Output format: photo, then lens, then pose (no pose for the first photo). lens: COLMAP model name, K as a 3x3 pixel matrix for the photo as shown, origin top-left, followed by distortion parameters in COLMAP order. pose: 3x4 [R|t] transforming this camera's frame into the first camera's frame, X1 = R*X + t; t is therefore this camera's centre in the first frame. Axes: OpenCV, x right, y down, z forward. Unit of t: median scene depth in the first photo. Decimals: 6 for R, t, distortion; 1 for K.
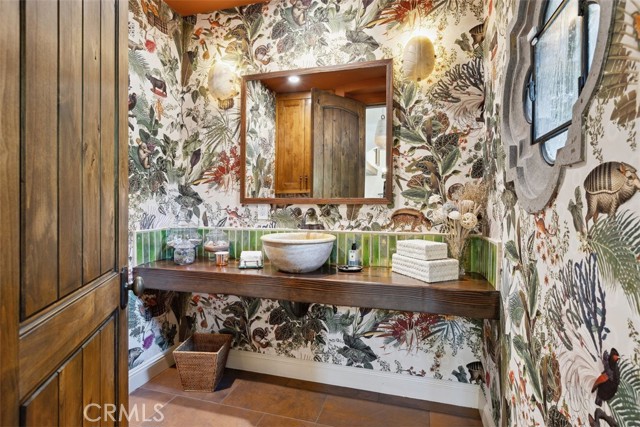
lens RADIAL K [[321.2, 0, 325.7], [0, 321.2, 208.1], [0, 0, 1]] dist [-0.003881, -0.002135]
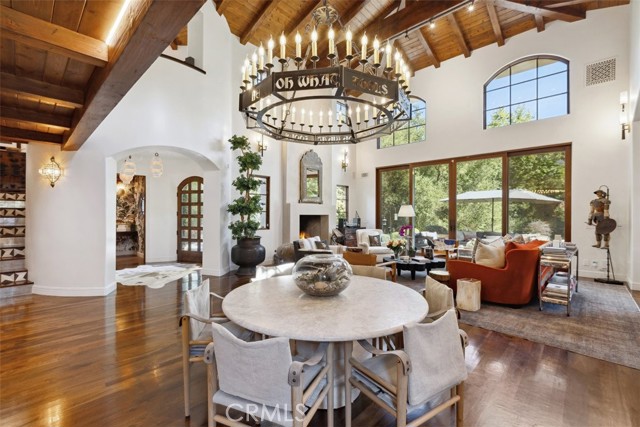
lens RADIAL K [[285.9, 0, 309.4], [0, 285.9, 209.9], [0, 0, 1]] dist [0.007975, -0.002417]
pose [[0.495811, 0.004535, 0.868418, -2.304954], [0.010814, 0.999877, -0.011395, -0.071216], [-0.868363, 0.015041, 0.495701, -4.088811]]
